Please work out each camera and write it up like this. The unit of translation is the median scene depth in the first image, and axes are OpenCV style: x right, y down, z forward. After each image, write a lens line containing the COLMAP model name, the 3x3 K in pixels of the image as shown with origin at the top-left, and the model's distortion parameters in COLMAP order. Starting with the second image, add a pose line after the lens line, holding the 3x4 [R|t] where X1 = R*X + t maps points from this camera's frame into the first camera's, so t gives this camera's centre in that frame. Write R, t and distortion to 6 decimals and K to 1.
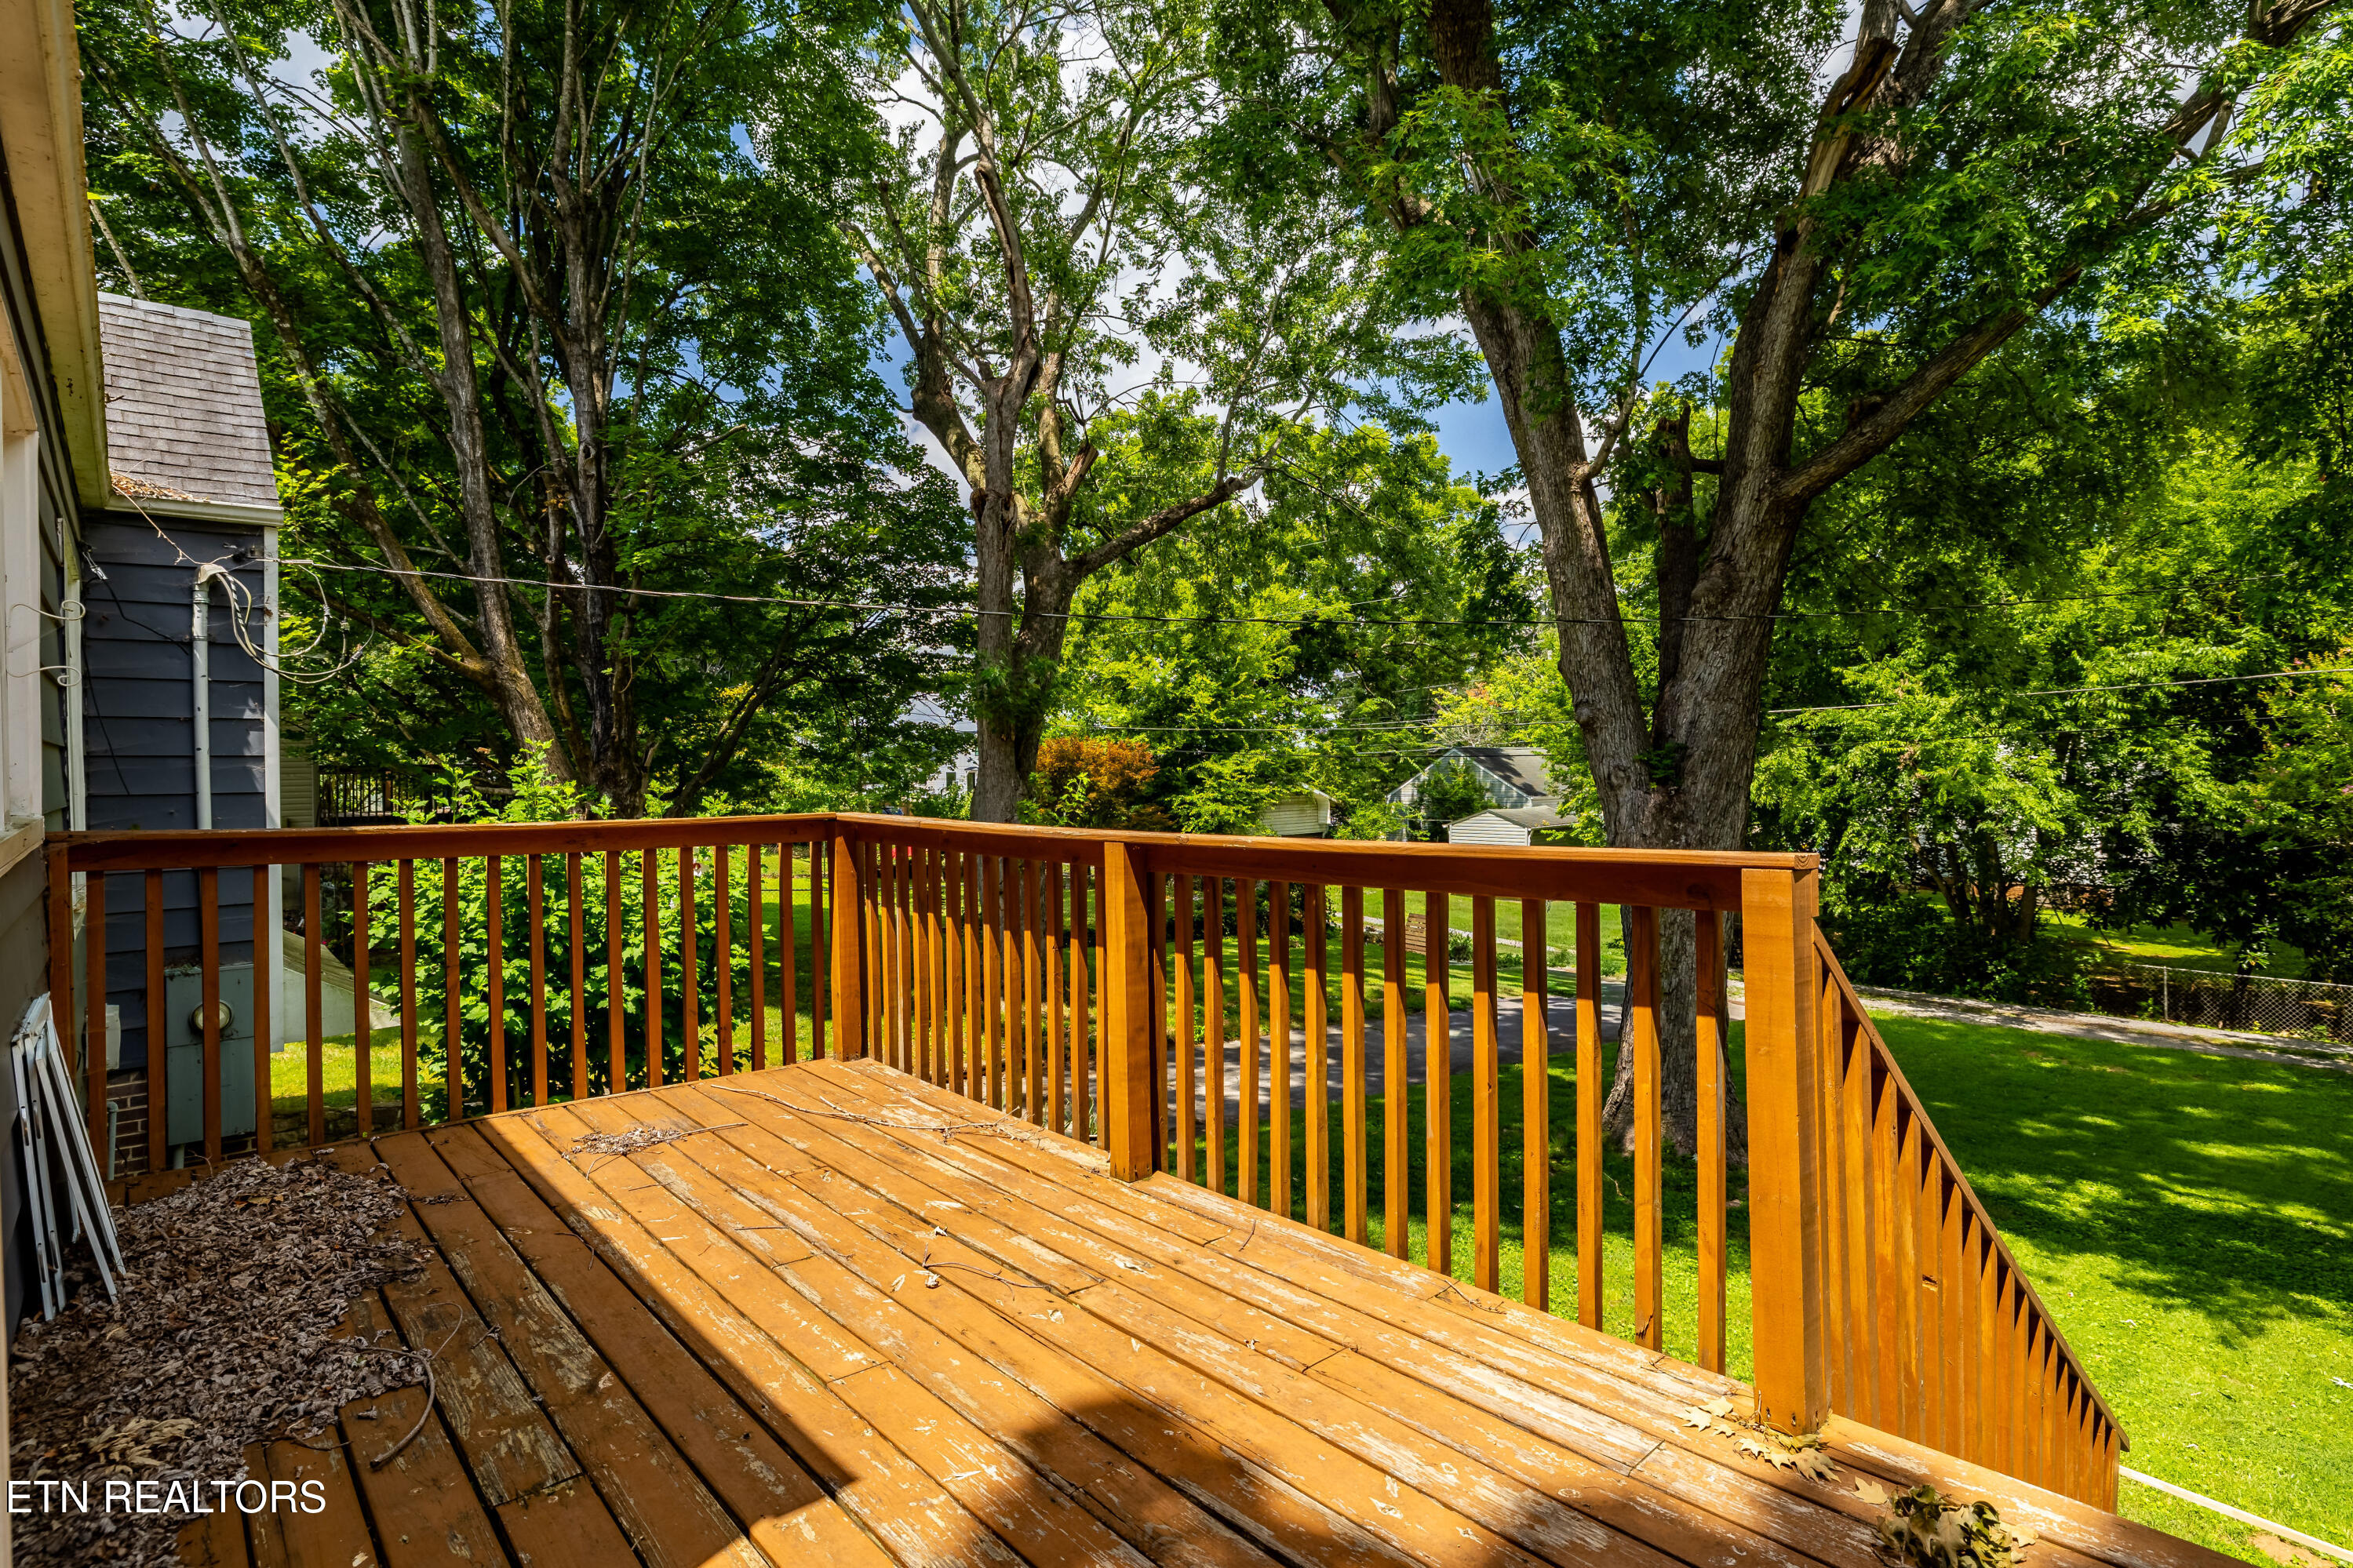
lens RADIAL K [[1146.3, 0, 1168.4], [0, 1146.3, 777.9], [0, 0, 1]] dist [-0.000284, -0.000296]
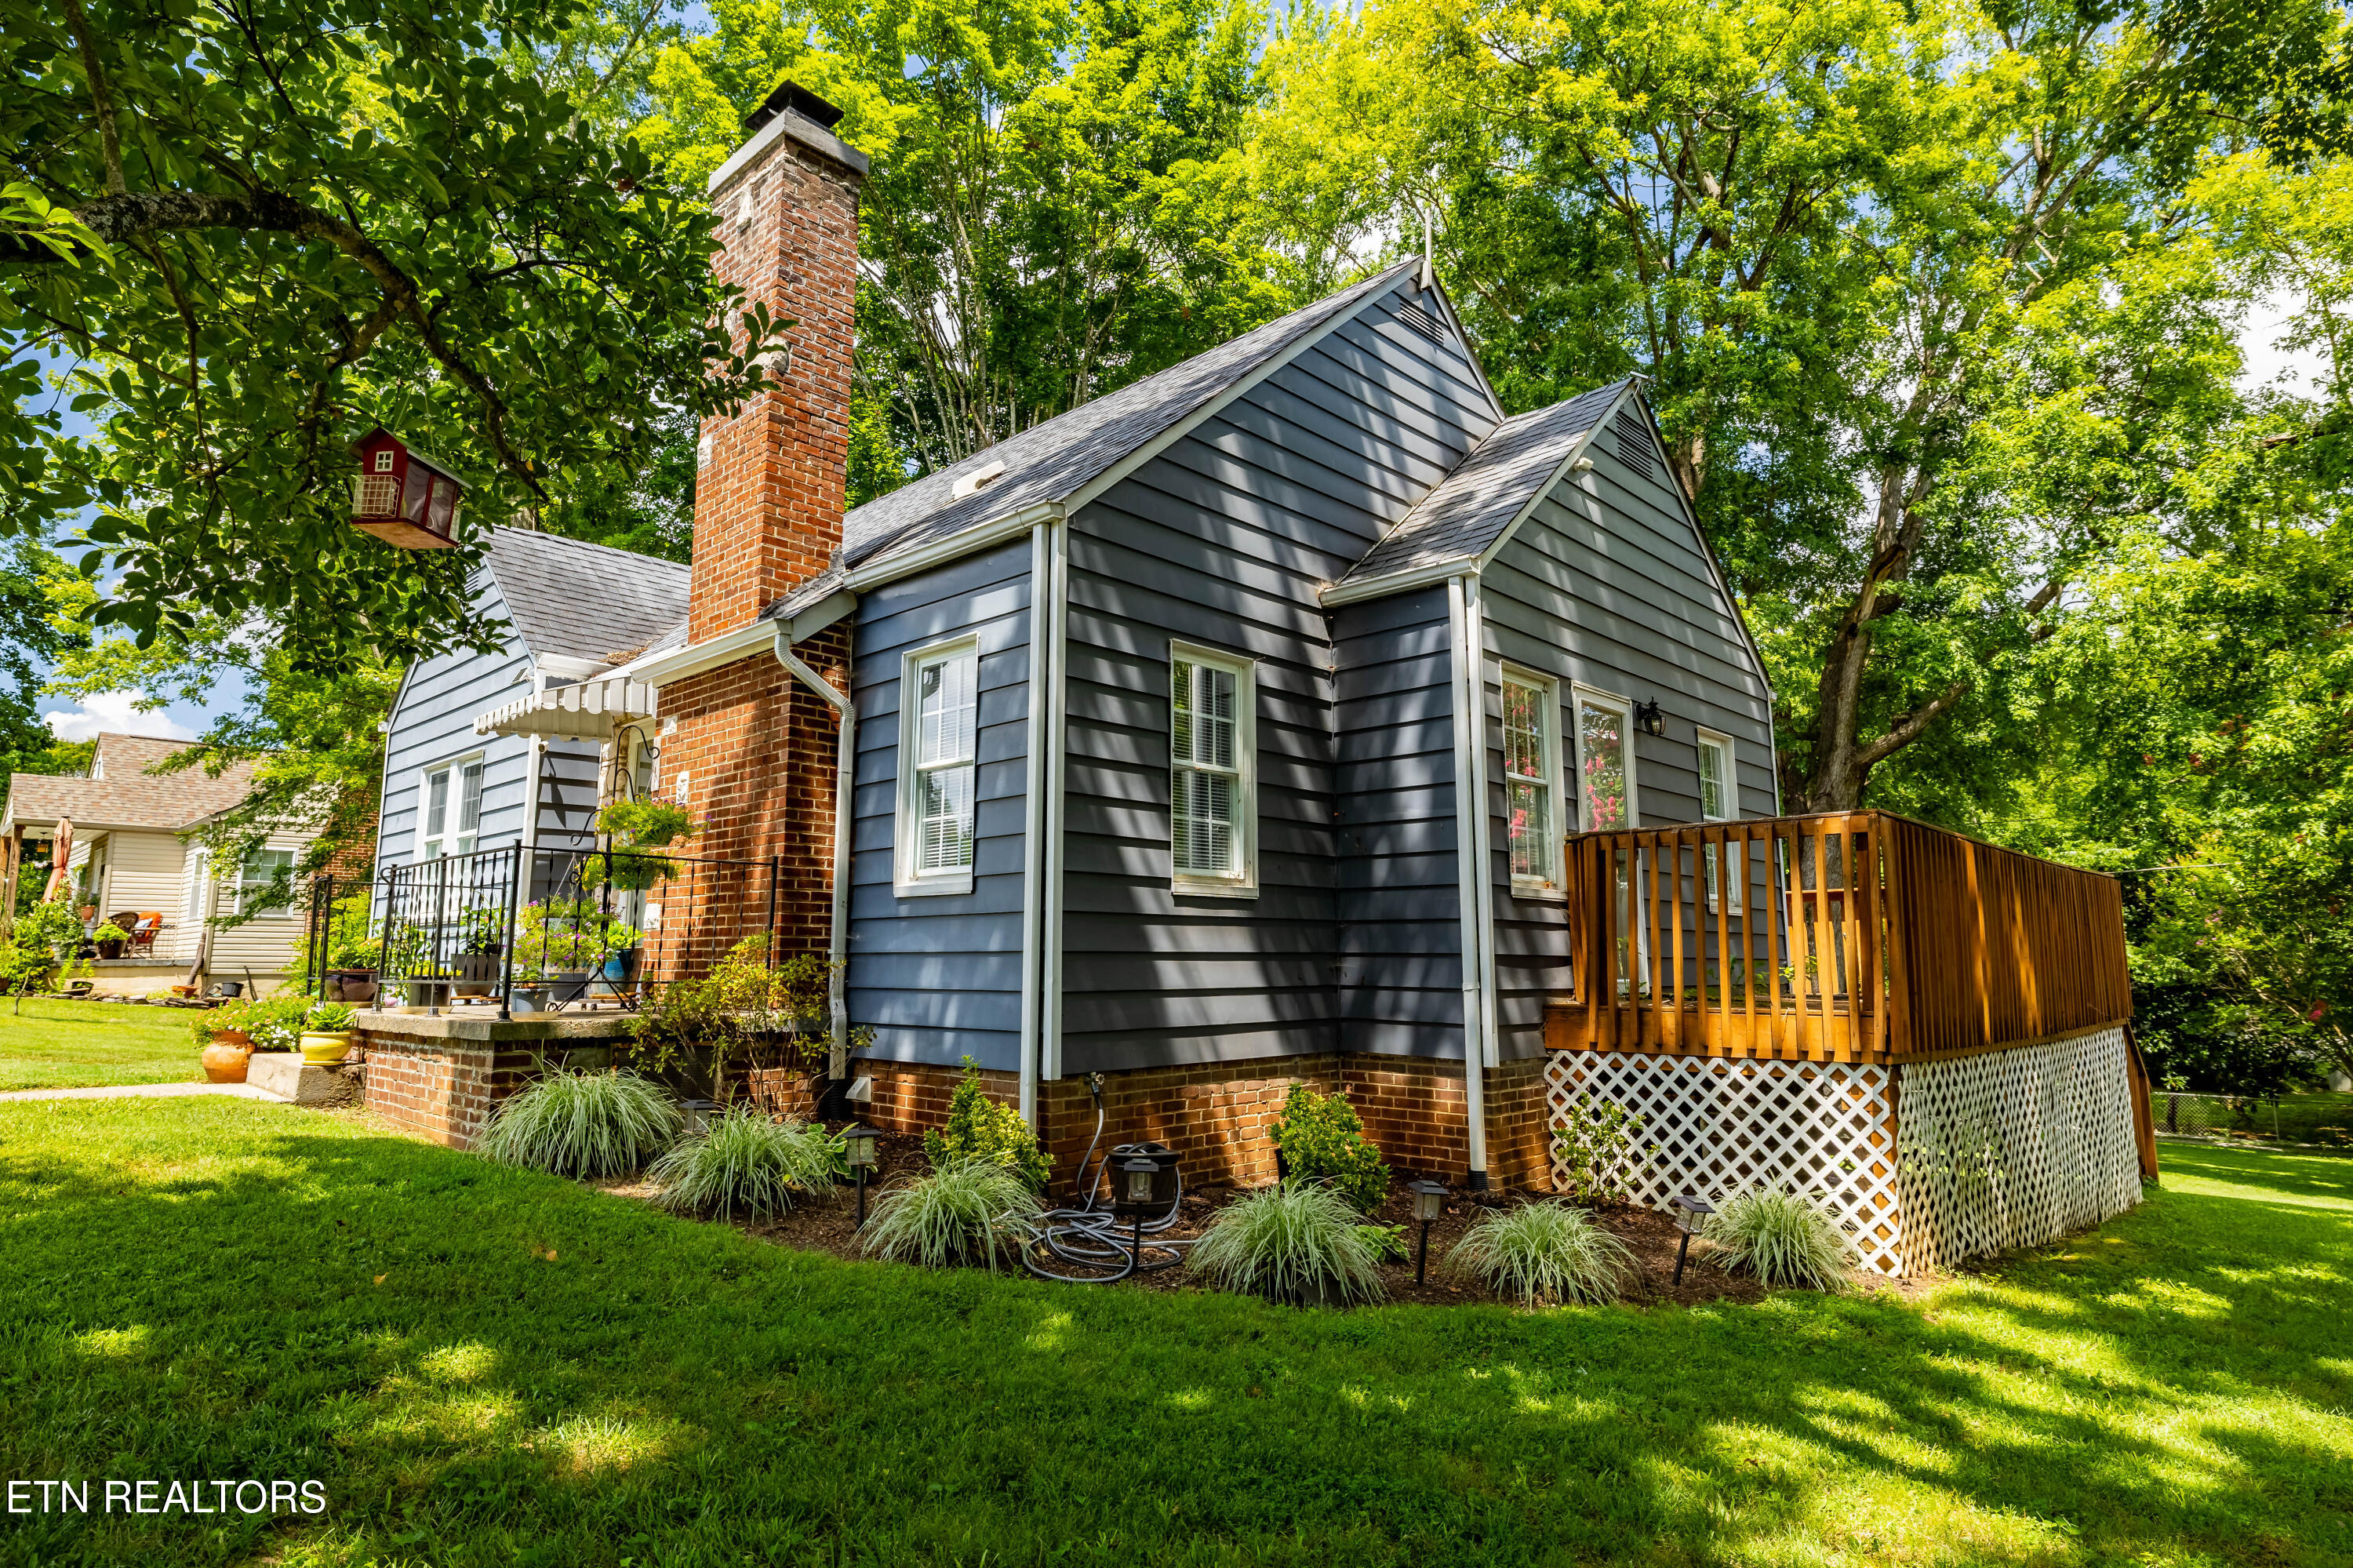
lens RADIAL K [[1297.0, 0, 1174.4], [0, 1297.0, 784.2], [0, 0, 1]] dist [0.000403, 0.000106]
pose [[0.996924, 0.019356, 0.075940, -0.403570], [-0.007621, 0.988370, -0.151875, 0.064236], [-0.077997, 0.150829, 0.985478, -0.542277]]
